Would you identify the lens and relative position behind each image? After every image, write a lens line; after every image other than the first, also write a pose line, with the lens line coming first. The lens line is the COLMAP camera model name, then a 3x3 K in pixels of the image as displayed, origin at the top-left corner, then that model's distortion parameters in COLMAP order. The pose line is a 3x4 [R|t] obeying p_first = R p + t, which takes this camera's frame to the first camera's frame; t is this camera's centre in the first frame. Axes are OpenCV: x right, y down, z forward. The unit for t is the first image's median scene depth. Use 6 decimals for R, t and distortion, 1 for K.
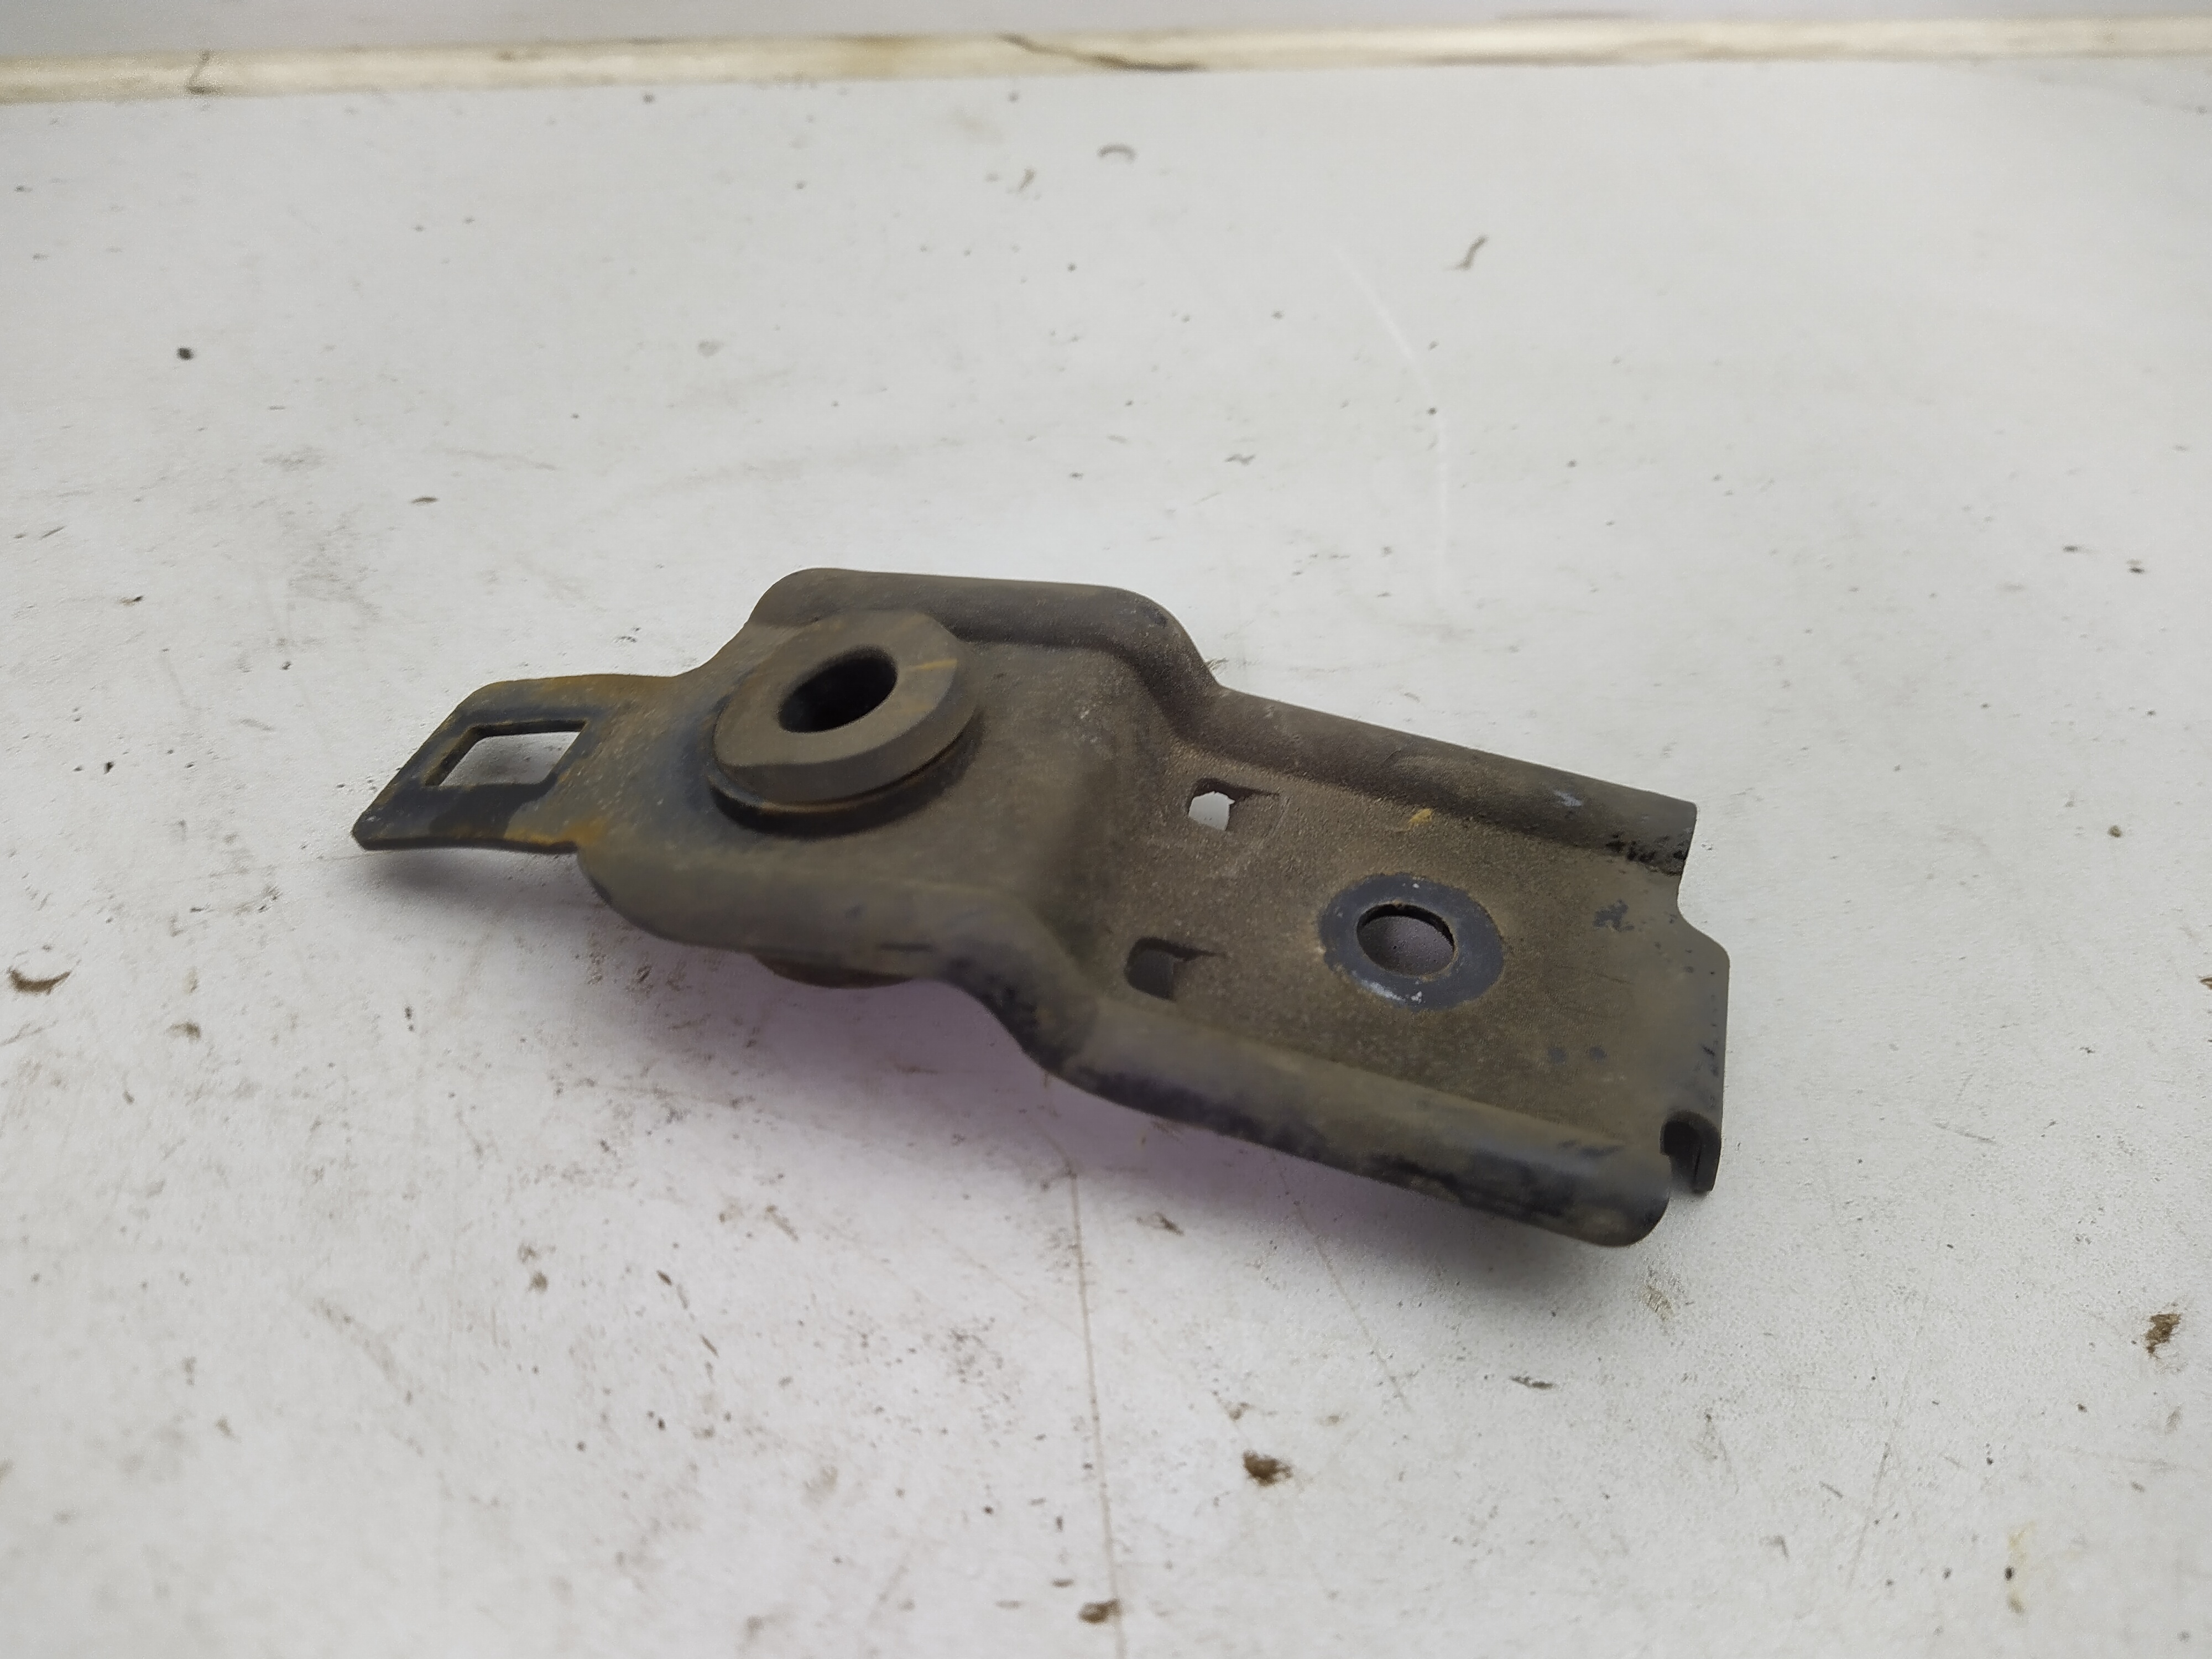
lens RADIAL K [[1796.1, 0, 1111.1], [0, 1796.1, 958.9], [0, 0, 1]] dist [0.089585, -0.233227]
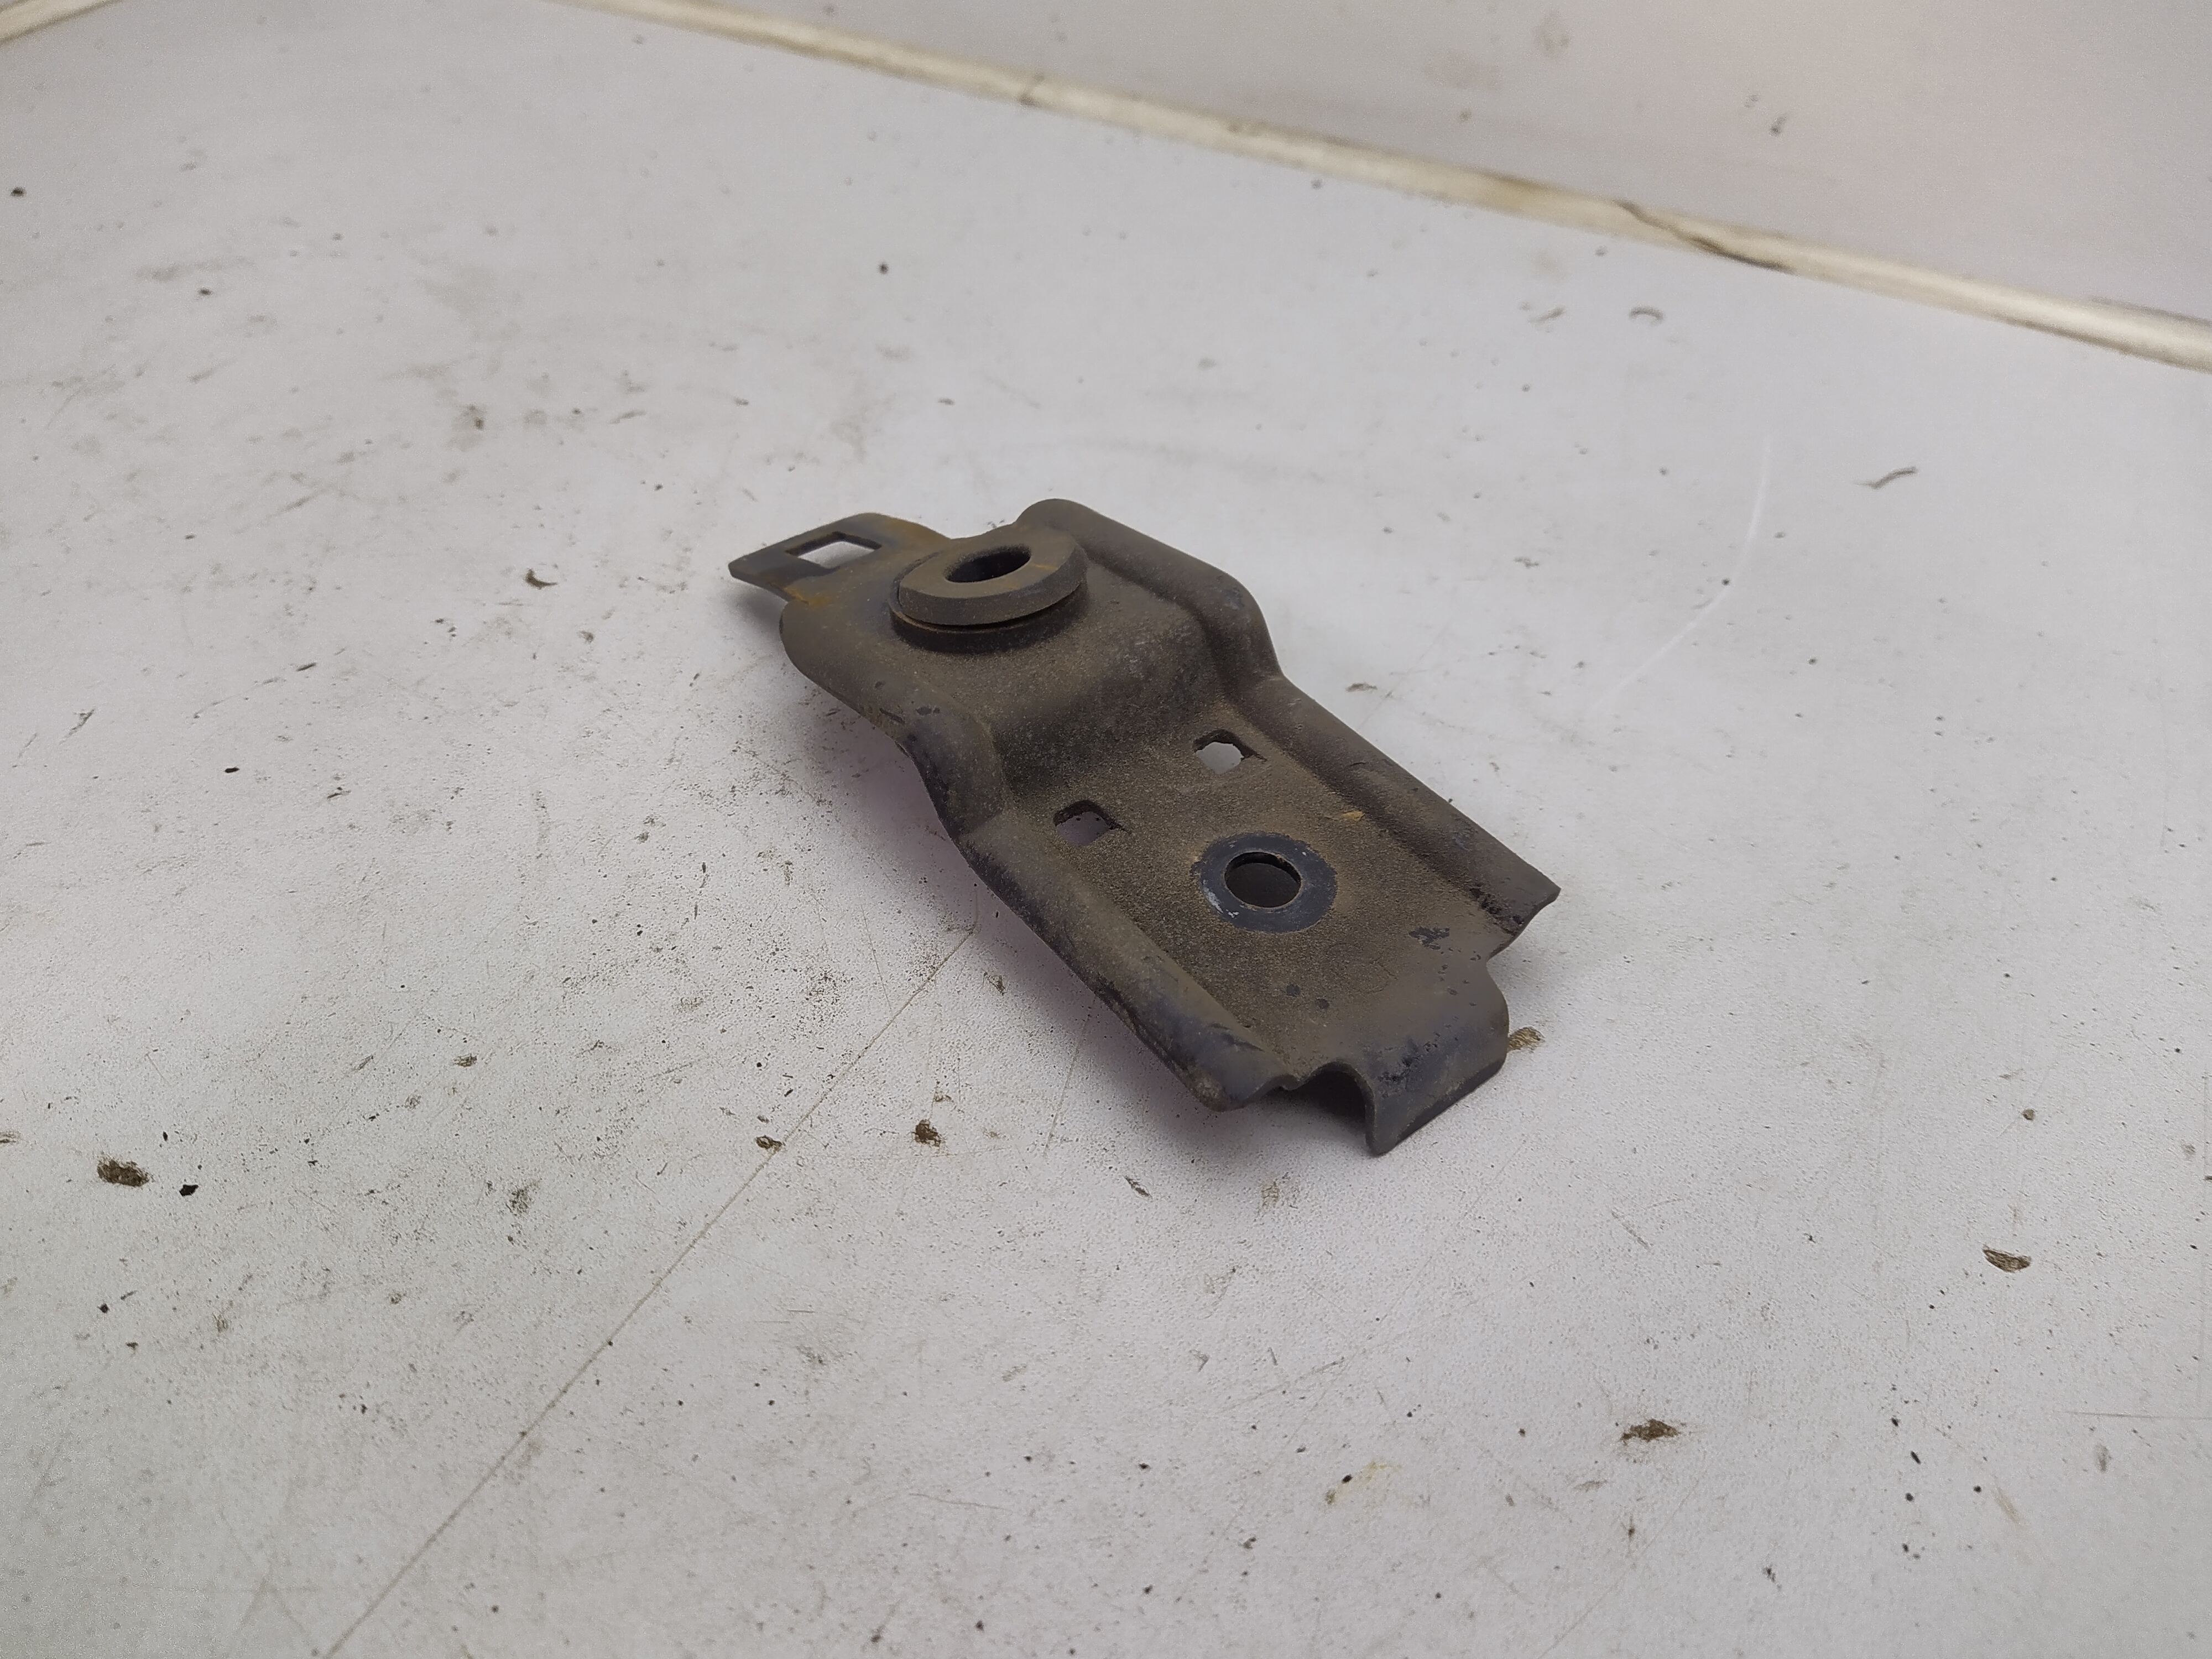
lens RADIAL K [[1796.1, 0, 1111.1], [0, 1796.1, 958.9], [0, 0, 1]] dist [0.089585, -0.233227]
pose [[0.804401, 0.398281, -0.440807, 0.702948], [-0.420906, 0.905712, 0.050250, 0.022683], [0.419257, 0.145117, 0.896194, -0.209899]]
